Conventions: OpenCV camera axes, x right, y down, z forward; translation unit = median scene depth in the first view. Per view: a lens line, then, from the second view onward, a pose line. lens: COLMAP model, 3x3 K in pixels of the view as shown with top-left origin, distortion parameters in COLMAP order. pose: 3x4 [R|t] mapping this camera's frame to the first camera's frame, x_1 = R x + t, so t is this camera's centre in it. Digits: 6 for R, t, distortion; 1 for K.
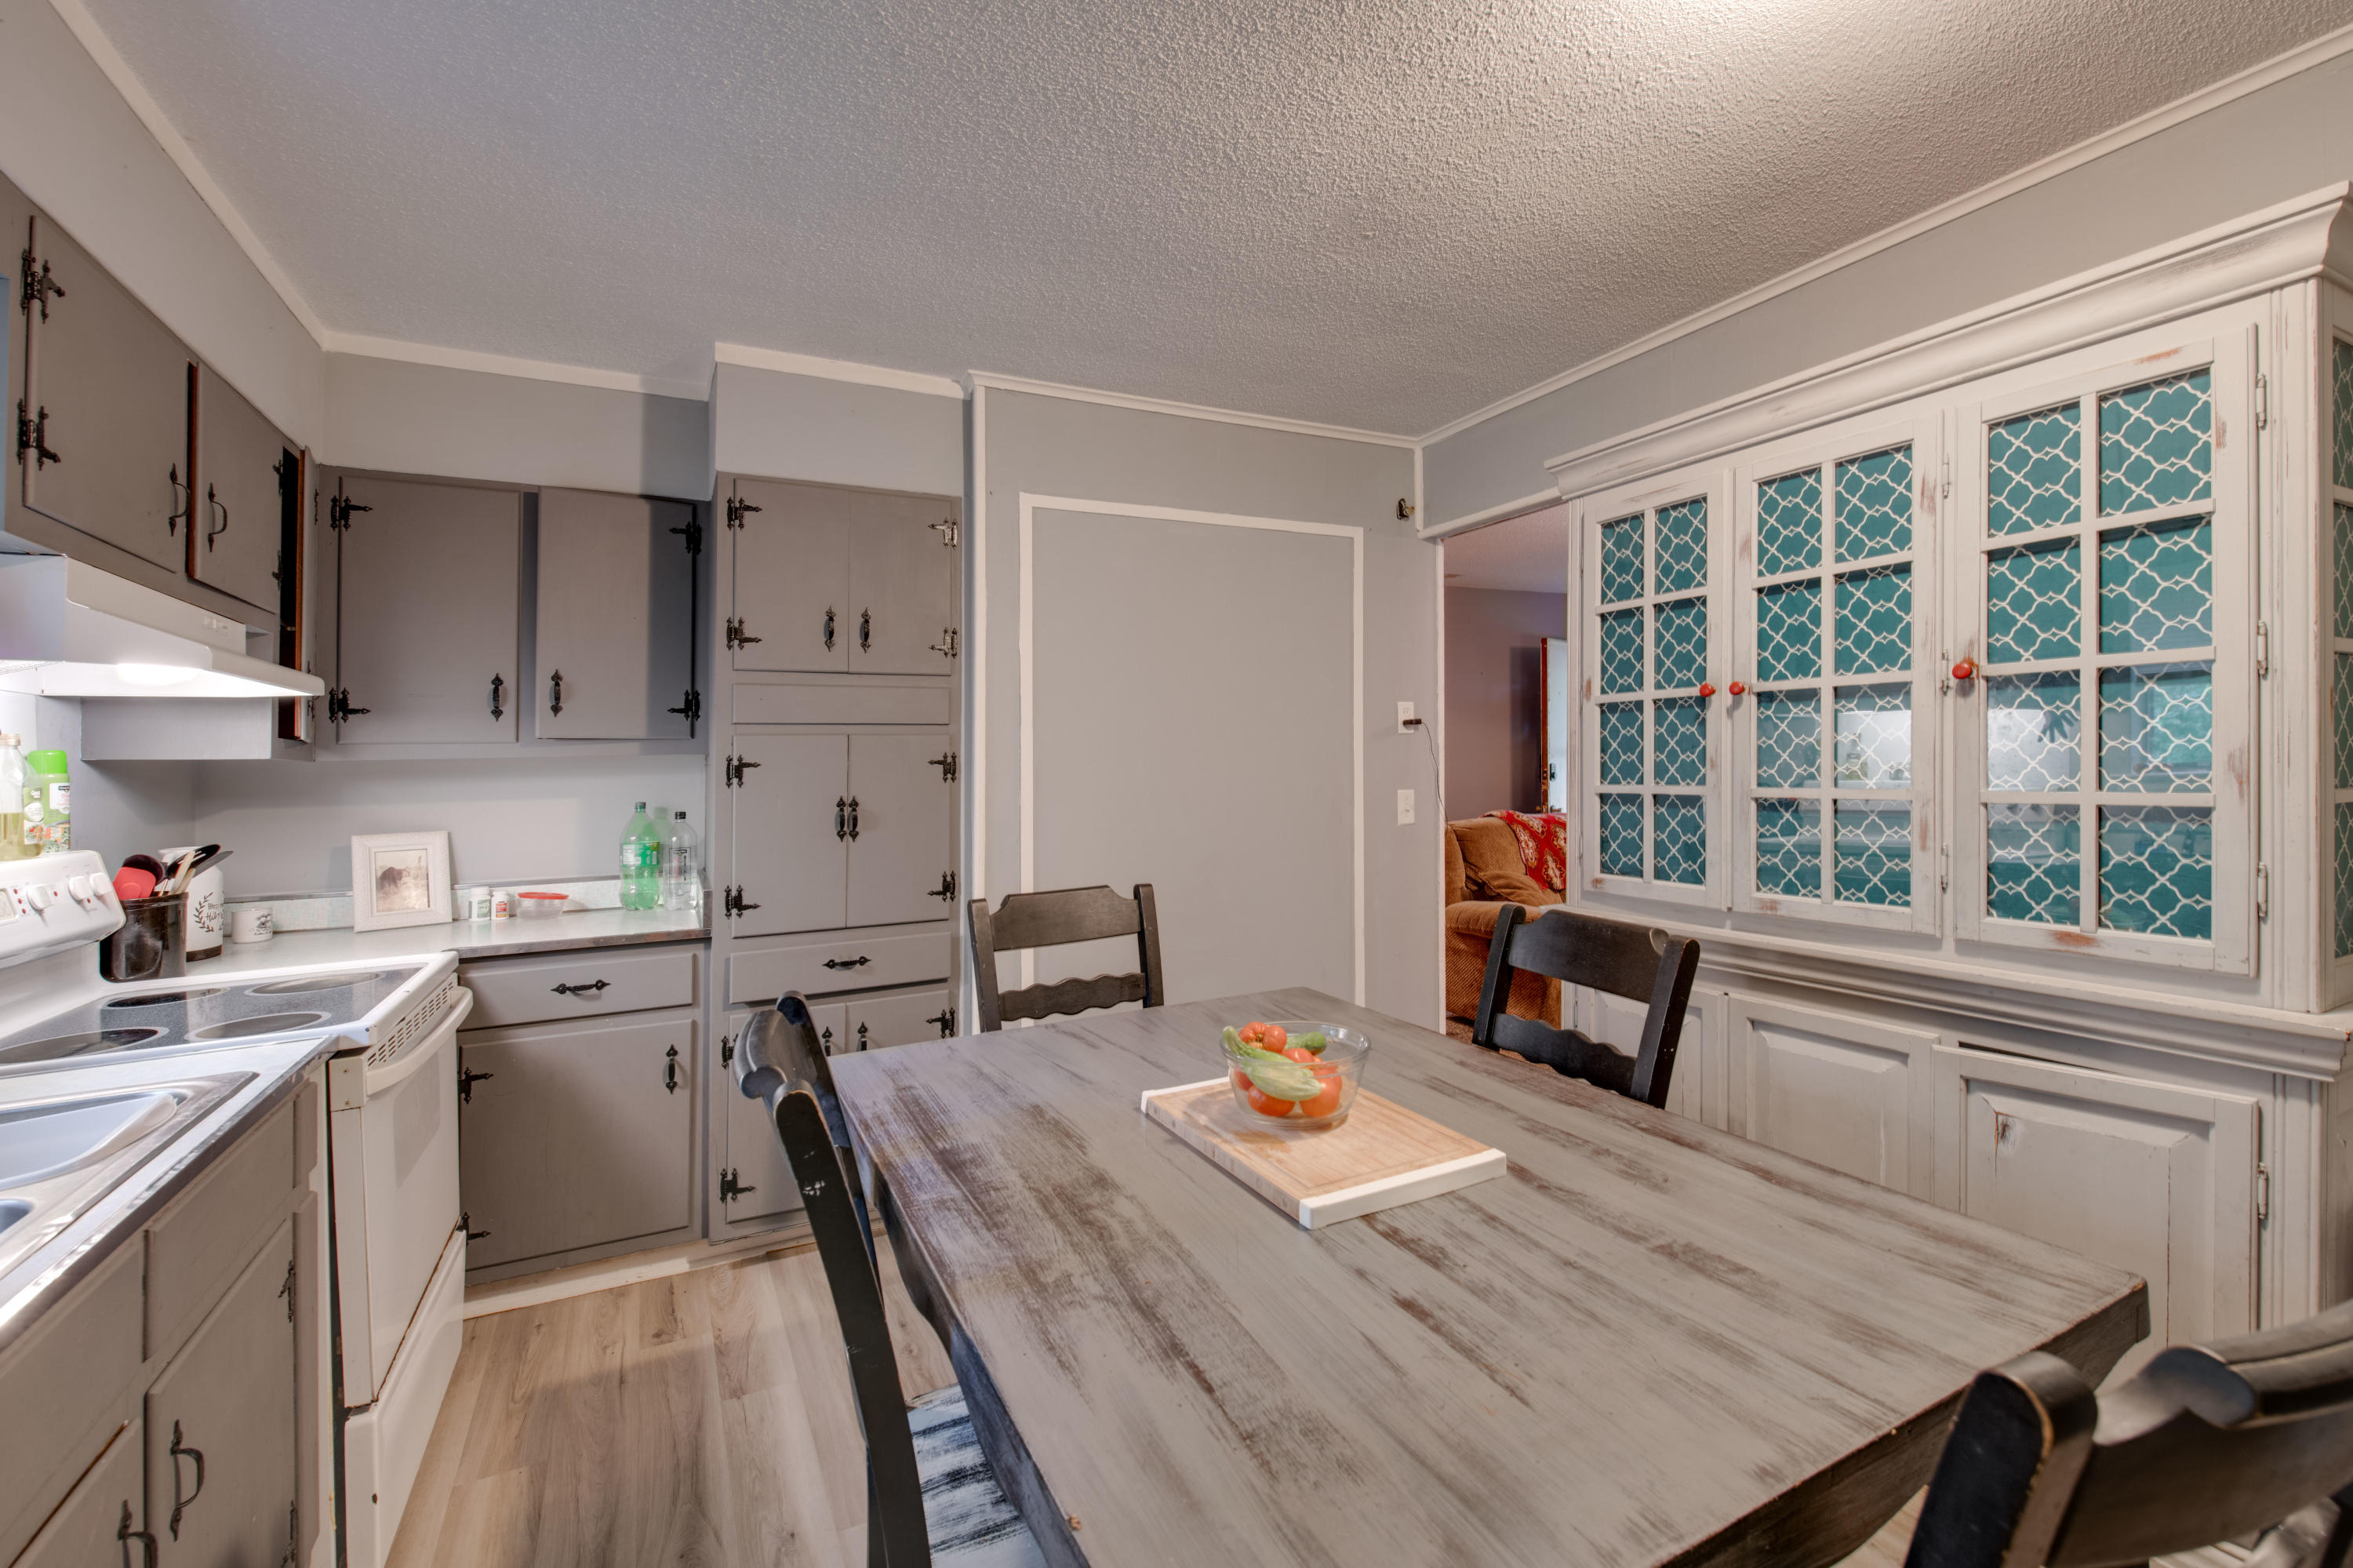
lens RADIAL K [[1016.6, 0, 1175.0], [0, 1016.6, 788.7], [0, 0, 1]] dist [0.010487, -0.003921]
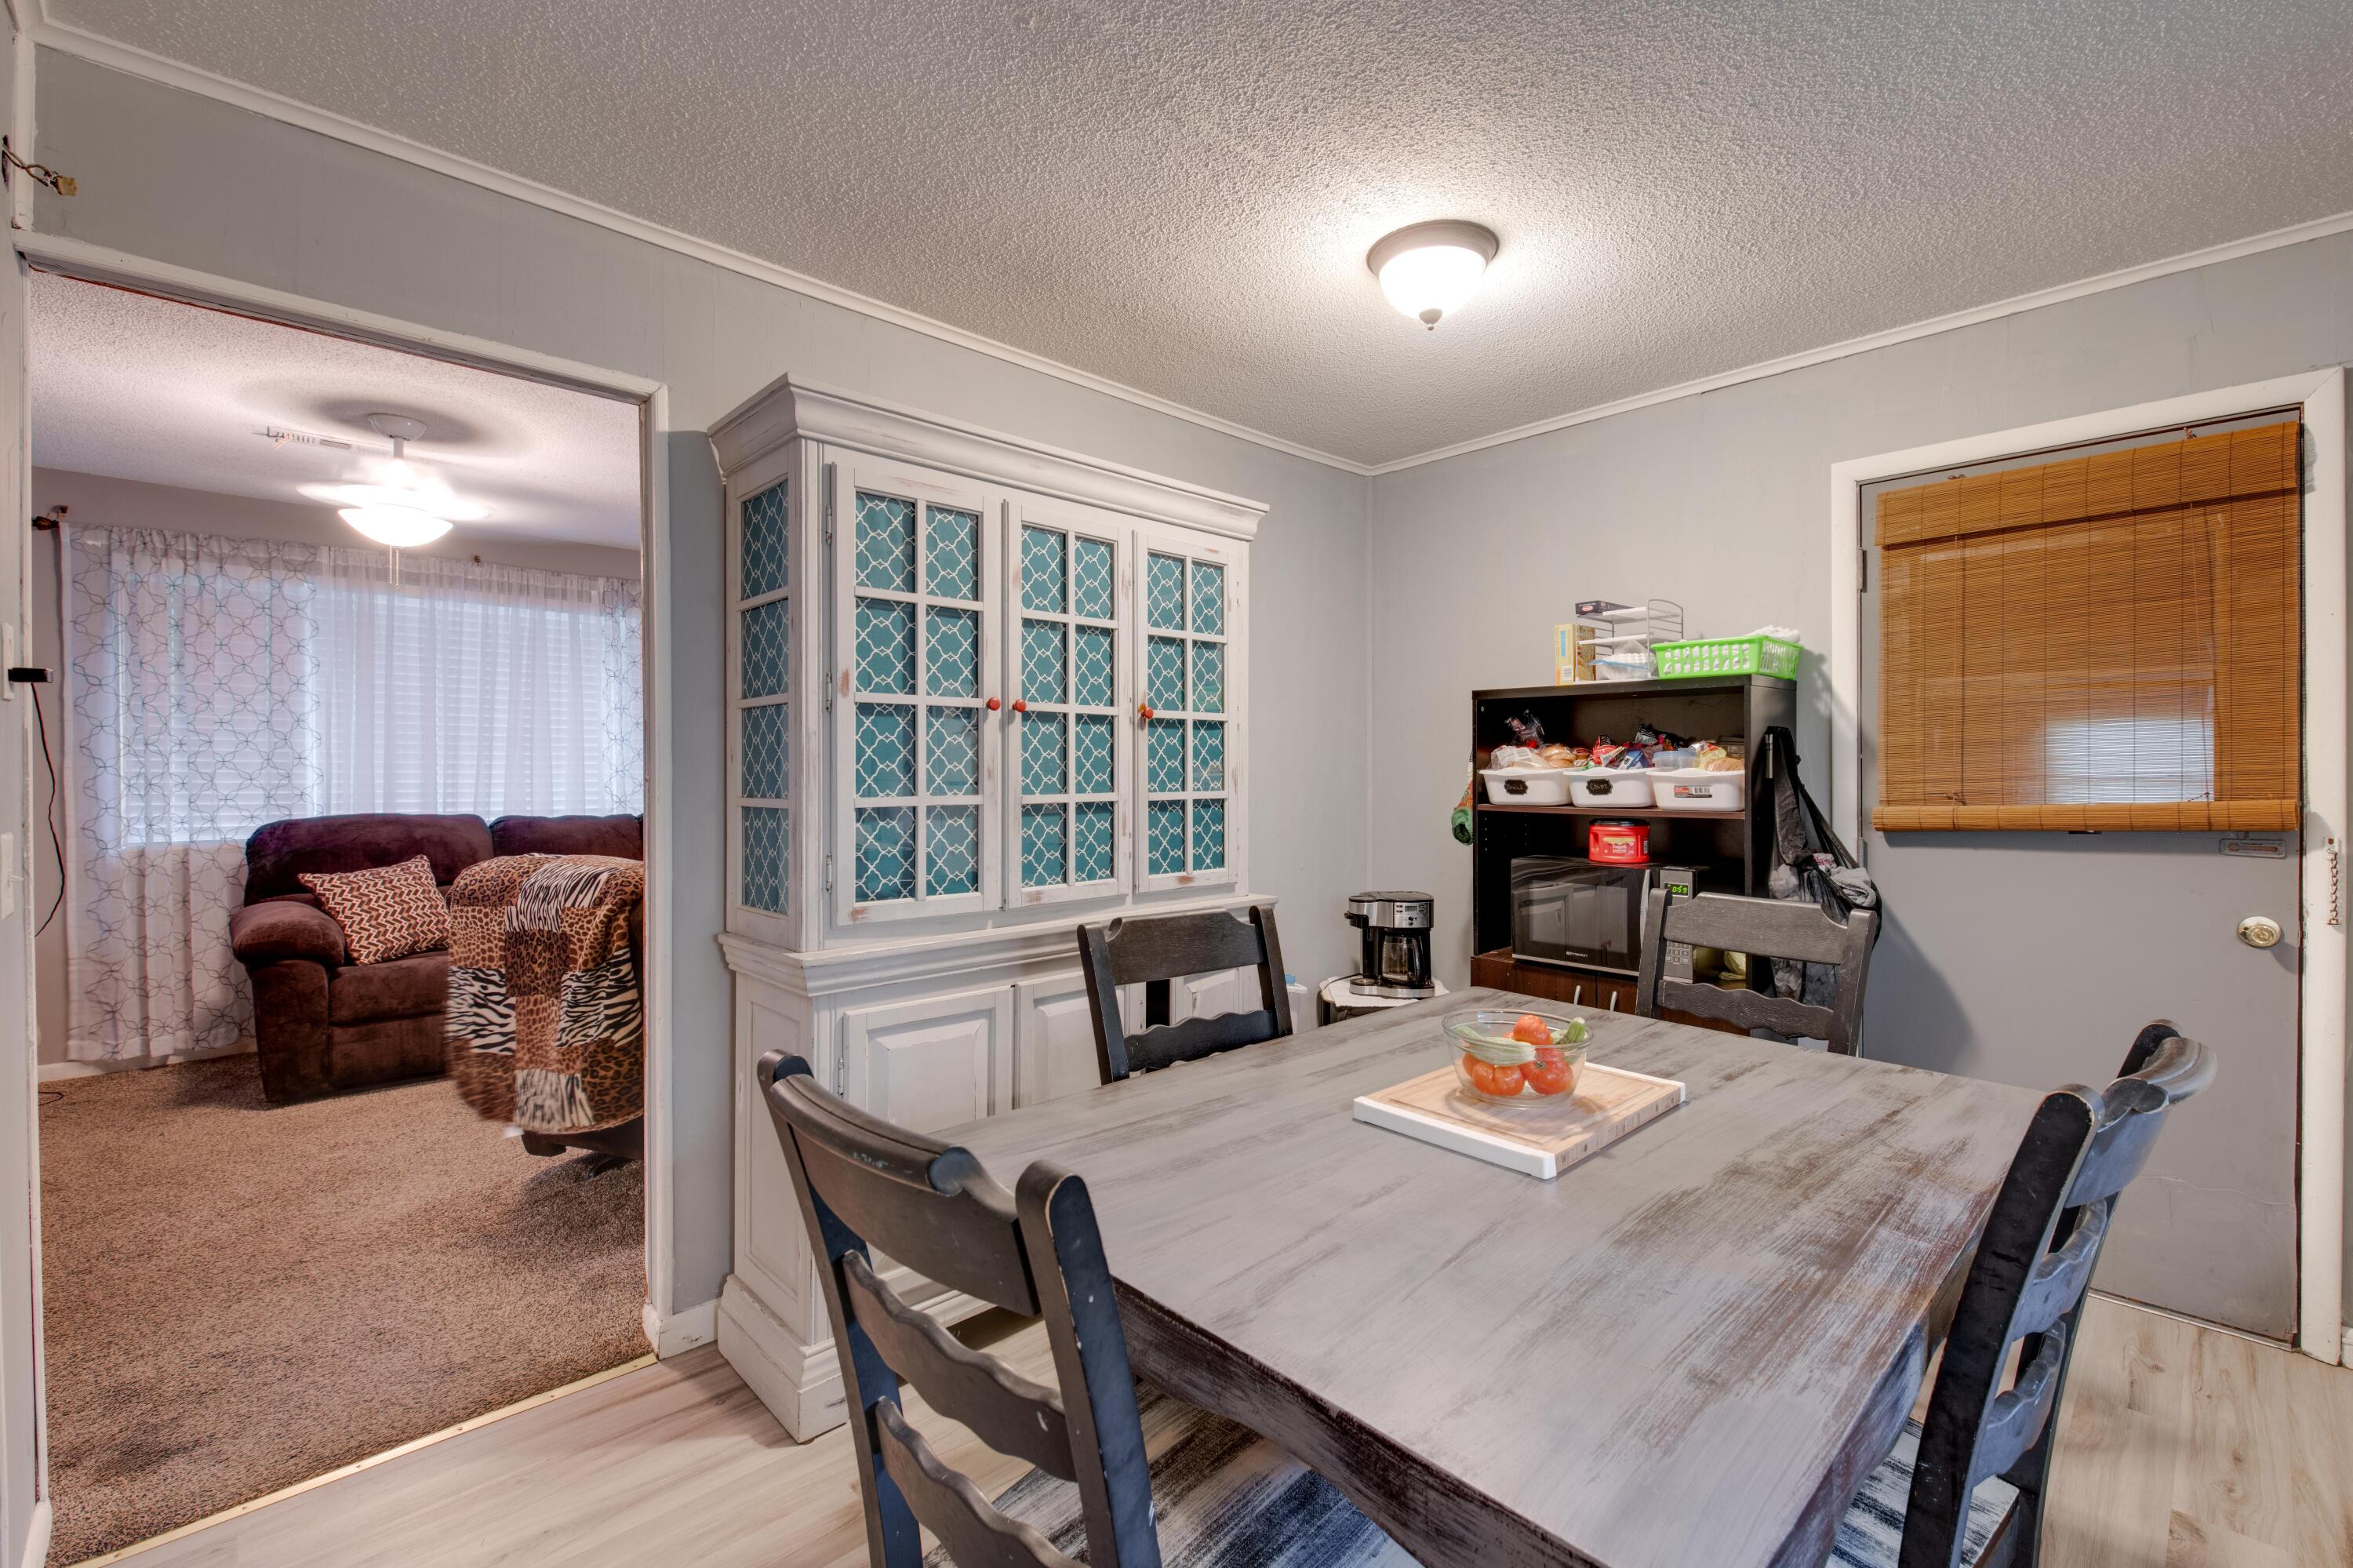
lens RADIAL K [[1016.6, 0, 1211.3], [0, 1016.6, 779.6], [0, 0, 1]] dist [0.010487, -0.003921]
pose [[-0.302840, 0.010524, 0.952983, -0.645291], [0.031382, 0.999507, -0.001065, -0.011007], [-0.952525, 0.029584, -0.303021, 1.315784]]
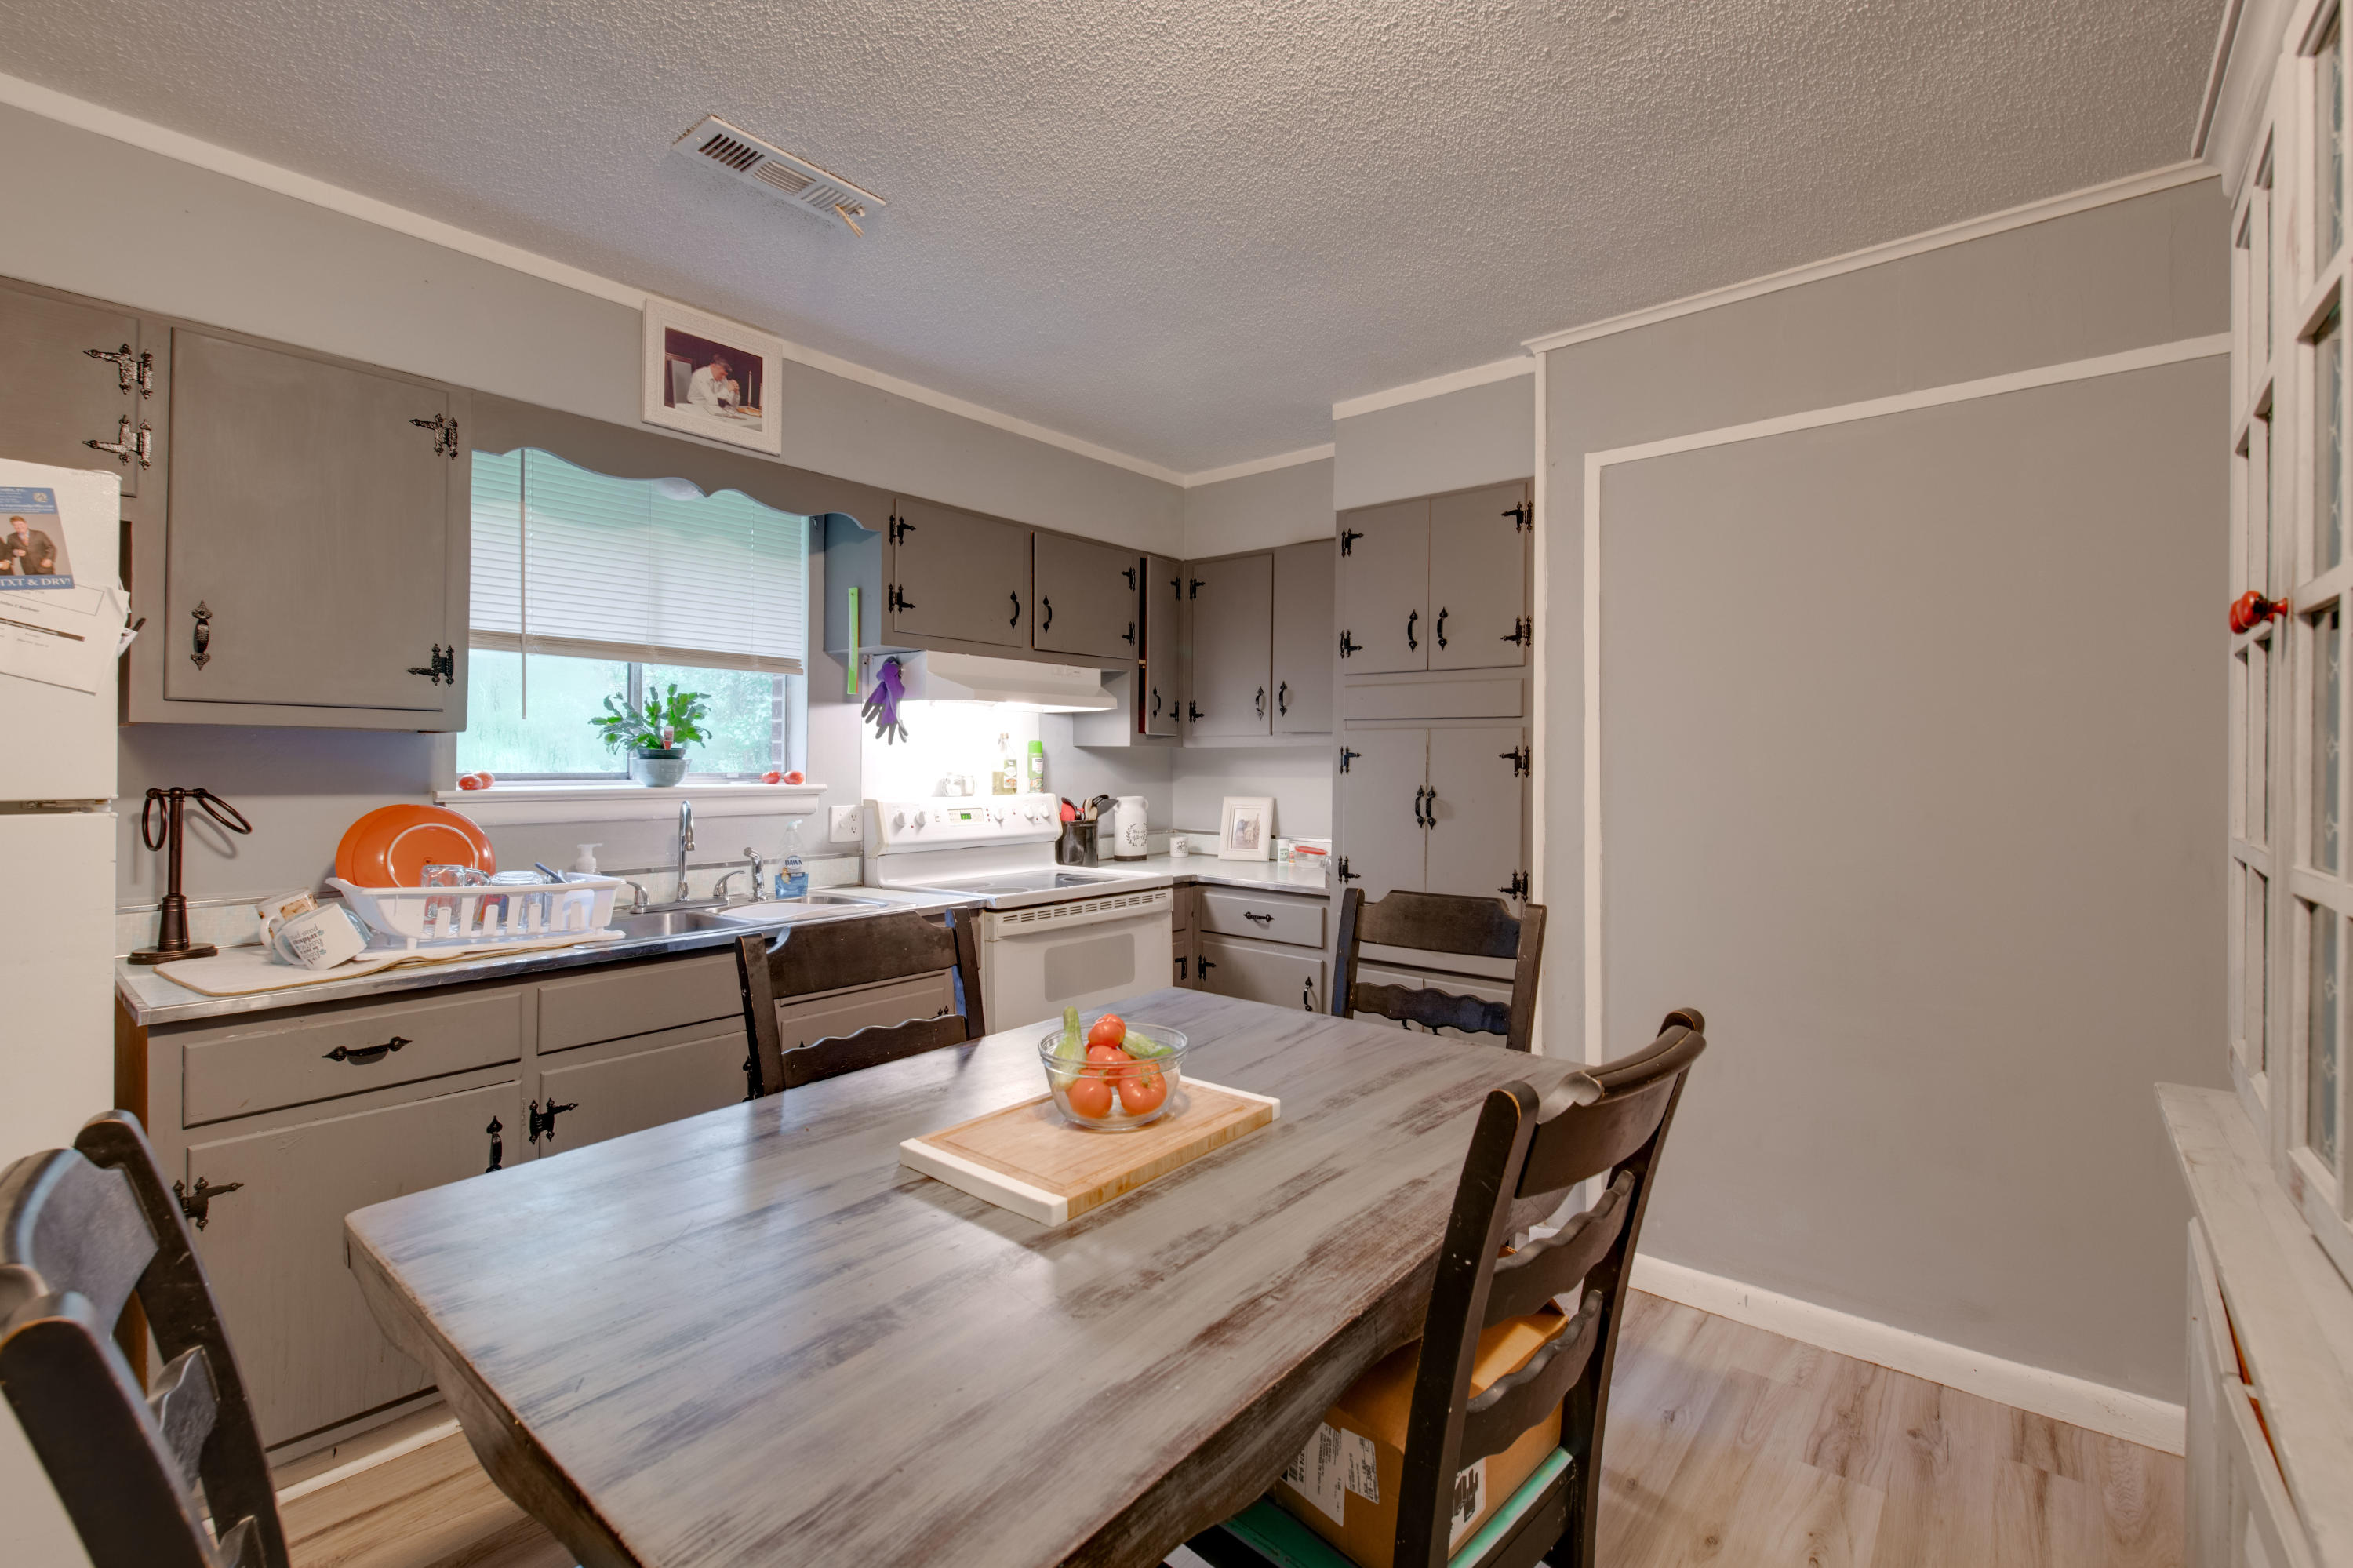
lens RADIAL K [[1016.6, 0, 1190.9], [0, 1016.6, 766.5], [0, 0, 1]] dist [0.010487, -0.003921]
pose [[0.392933, 0.030096, -0.919074, 0.865467], [-0.037066, 0.999170, 0.016872, -0.033676], [0.918820, 0.027437, 0.393723, 0.547077]]
